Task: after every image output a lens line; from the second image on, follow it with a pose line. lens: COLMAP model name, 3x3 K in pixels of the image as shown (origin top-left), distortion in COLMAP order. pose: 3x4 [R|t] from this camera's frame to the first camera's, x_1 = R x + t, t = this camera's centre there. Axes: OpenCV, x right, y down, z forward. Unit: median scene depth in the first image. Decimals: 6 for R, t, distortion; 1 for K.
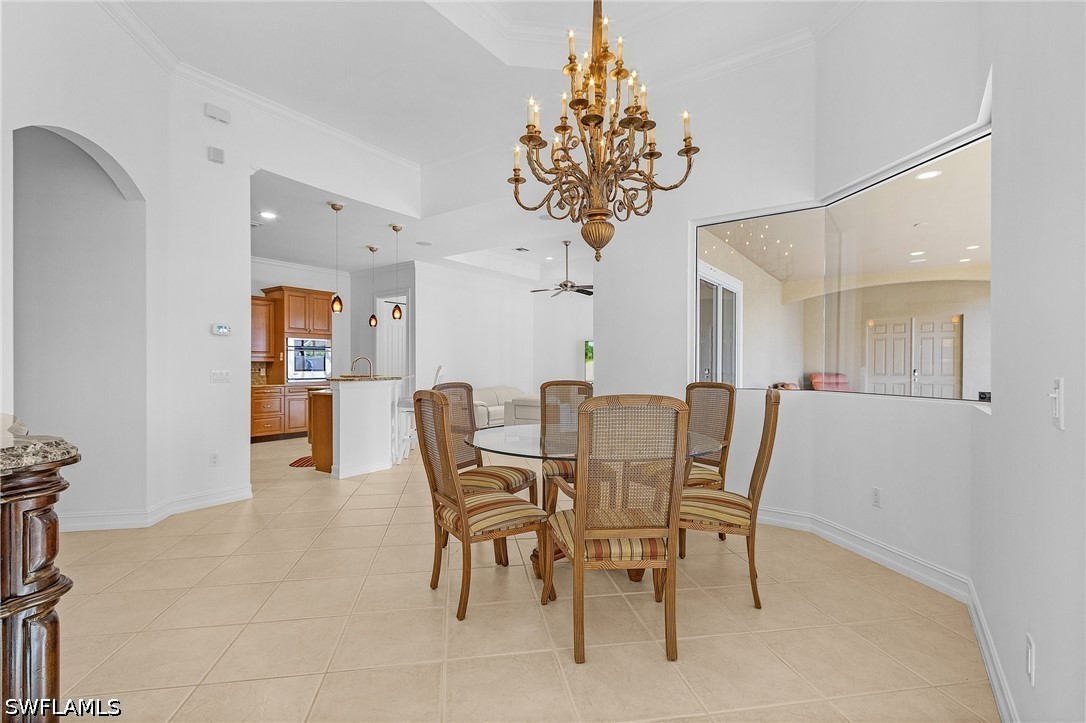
lens RADIAL K [[506.4, 0, 546.5], [0, 506.4, 366.2], [0, 0, 1]] dist [-0.012158, 0.000490]
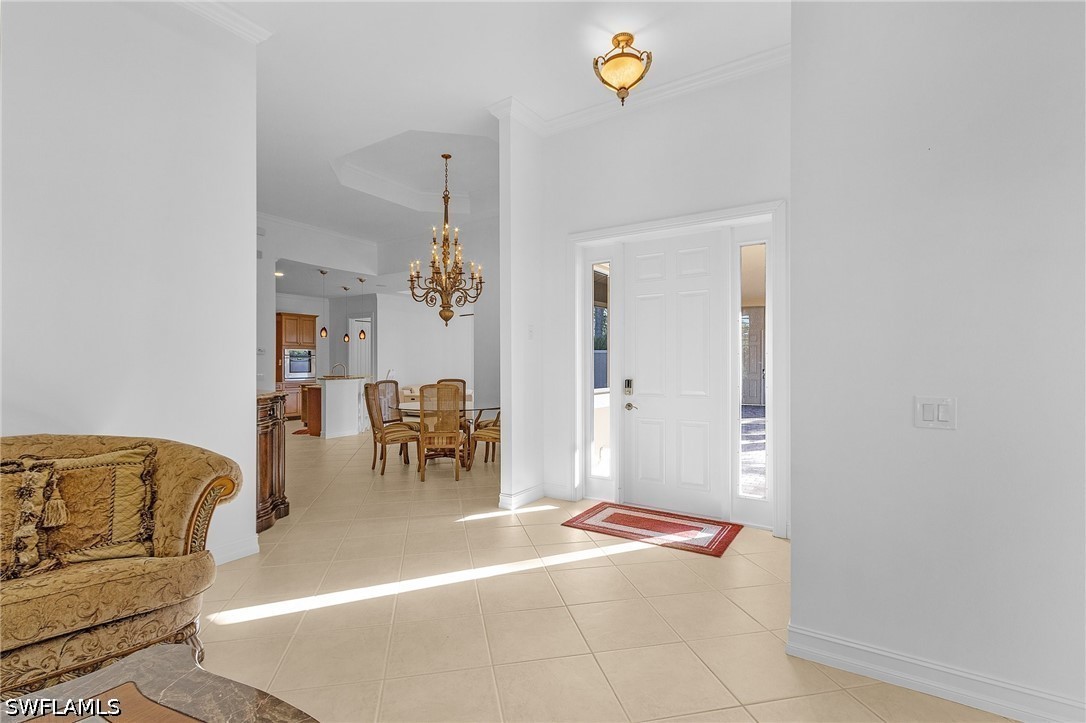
lens RADIAL K [[506.4, 0, 544.0], [0, 506.4, 360.8], [0, 0, 1]] dist [-0.012158, 0.000490]
pose [[0.999106, -0.002166, 0.042220, 0.160585], [0.002476, 0.999970, -0.007290, -0.012865], [-0.042203, 0.007388, 0.999082, -0.469053]]
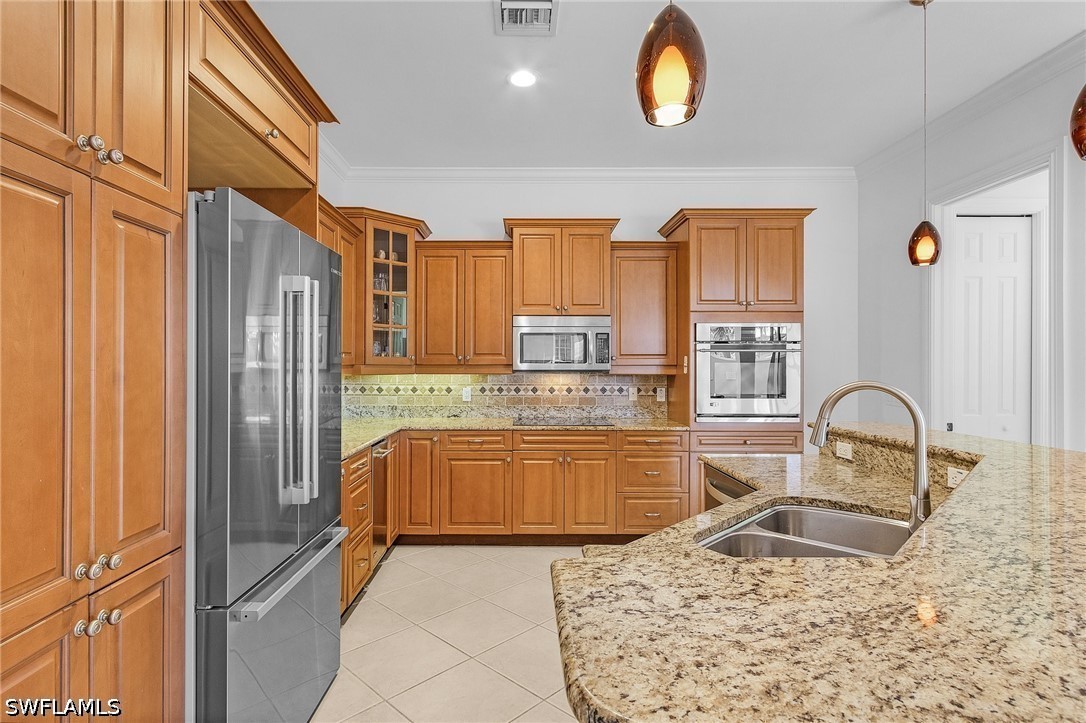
lens RADIAL K [[529.8, 0, 533.7], [0, 529.8, 358.9], [0, 0, 1]] dist [0.000827, 0.000292]
pose [[0.583440, -0.002124, -0.812154, -0.235435], [0.002056, 0.999997, -0.001138, -0.026692], [0.812154, -0.001006, 0.583443, 0.666156]]
